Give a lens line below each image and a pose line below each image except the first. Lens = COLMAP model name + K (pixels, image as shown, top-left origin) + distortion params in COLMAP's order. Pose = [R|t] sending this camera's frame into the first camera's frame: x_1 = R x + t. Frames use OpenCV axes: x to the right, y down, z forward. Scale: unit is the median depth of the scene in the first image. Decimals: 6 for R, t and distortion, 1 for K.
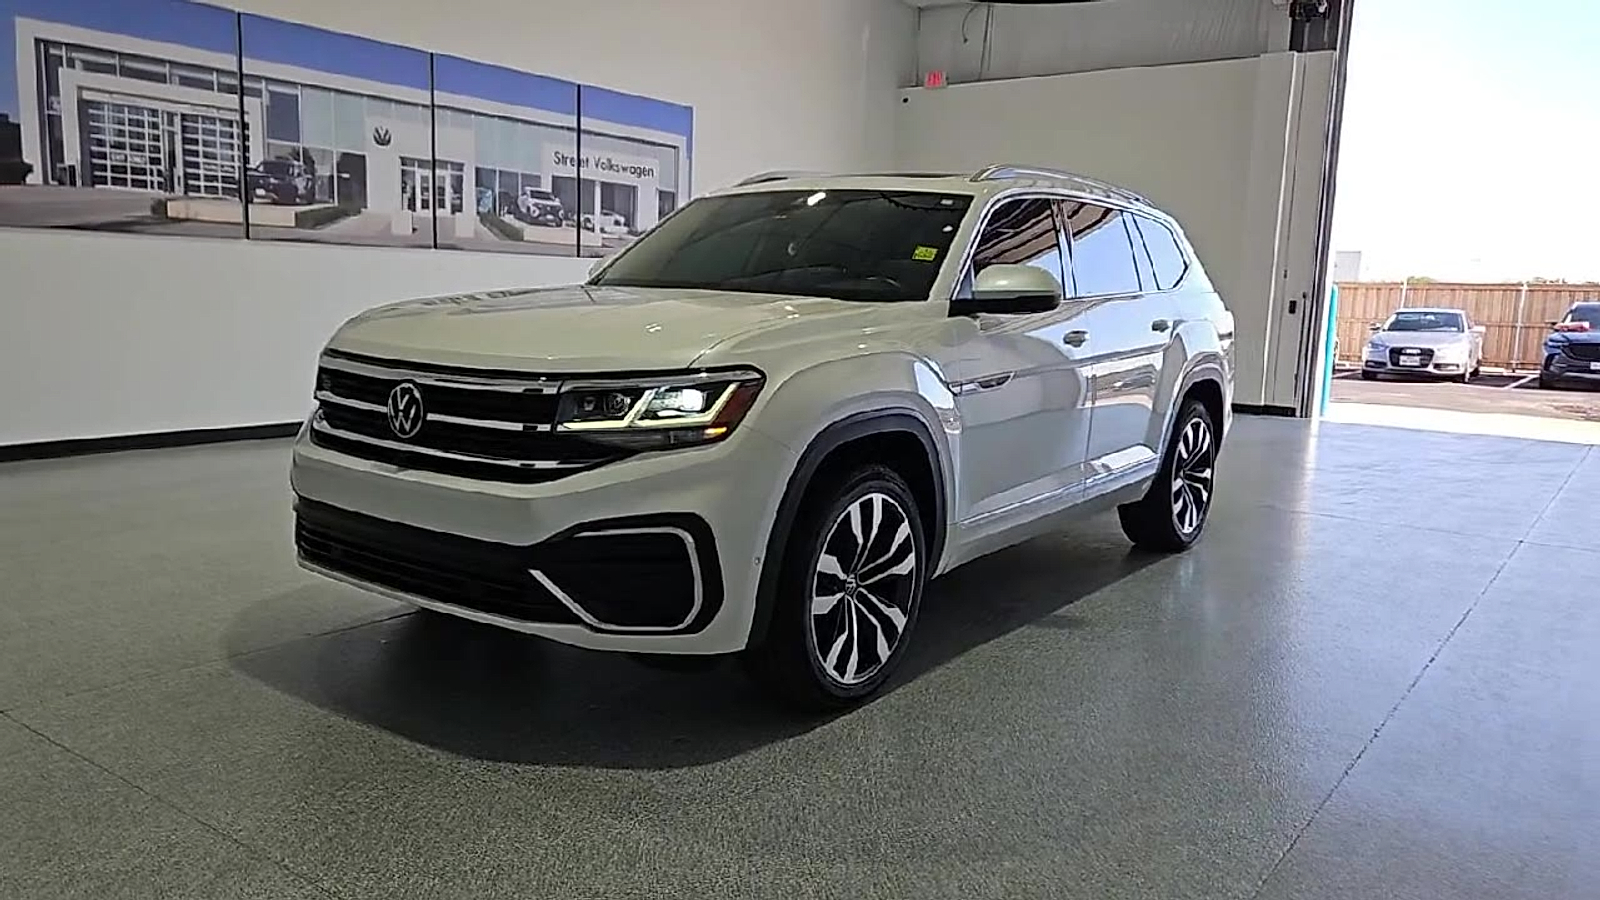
lens RADIAL K [[1199.4, 0, 861.2], [0, 1199.4, 451.5], [0, 0, 1]] dist [0.001730, -0.002737]
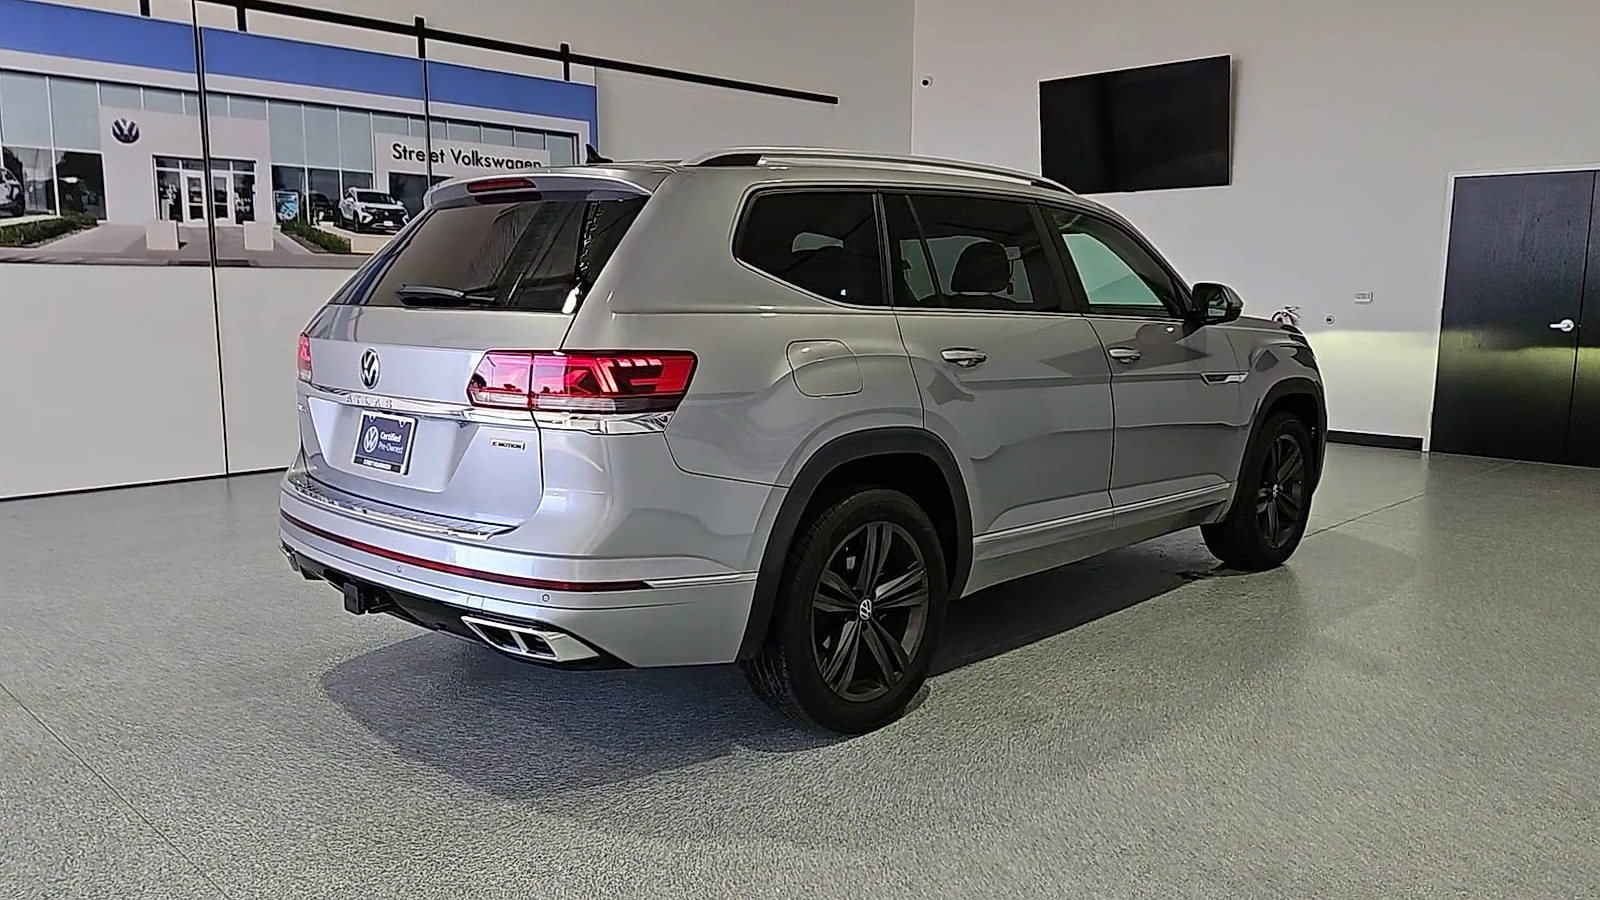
lens RADIAL K [[1170.4, 0, 826.6], [0, 1170.4, 447.3], [0, 0, 1]] dist [0.017408, -0.008767]
pose [[0.983188, -0.017345, -0.181769, 0.227932], [0.015031, 0.999788, -0.014100, -0.029666], [0.181975, 0.011131, 0.983240, 0.316534]]
